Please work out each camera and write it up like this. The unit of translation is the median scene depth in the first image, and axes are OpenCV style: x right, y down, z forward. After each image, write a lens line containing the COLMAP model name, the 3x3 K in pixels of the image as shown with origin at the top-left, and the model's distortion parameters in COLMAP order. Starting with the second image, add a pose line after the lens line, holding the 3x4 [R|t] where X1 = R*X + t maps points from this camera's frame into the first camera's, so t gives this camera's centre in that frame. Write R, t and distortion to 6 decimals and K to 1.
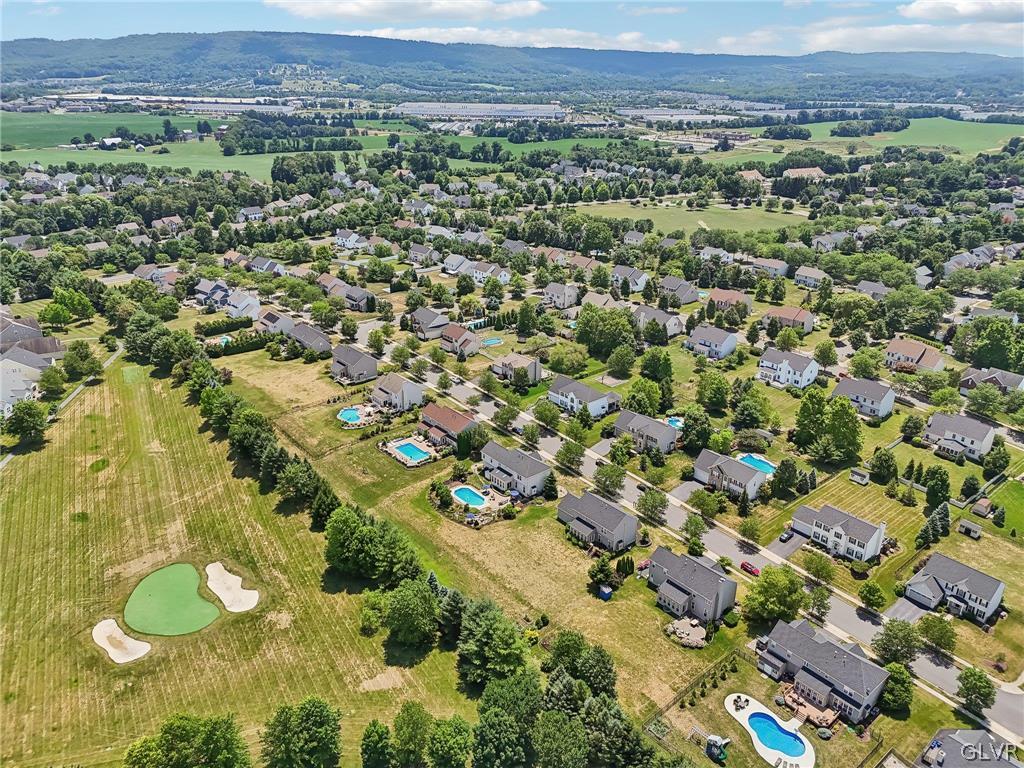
lens RADIAL K [[757.3, 0, 514.5], [0, 757.3, 376.7], [0, 0, 1]] dist [0.072391, -0.070962]
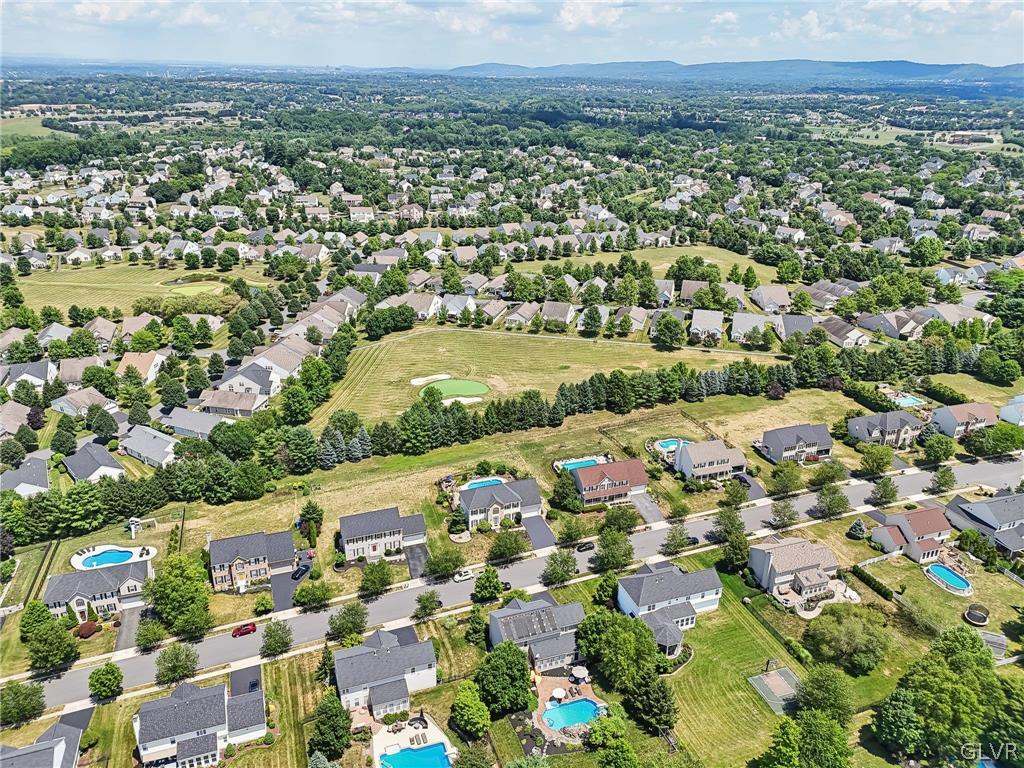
lens RADIAL K [[757.3, 0, 514.5], [0, 757.3, 376.7], [0, 0, 1]] dist [0.072391, -0.070962]
pose [[-0.404734, 0.325290, -0.854621, 0.848336], [-0.337152, 0.815663, 0.470131, -0.519551], [0.850011, 0.478415, -0.220455, 1.313169]]
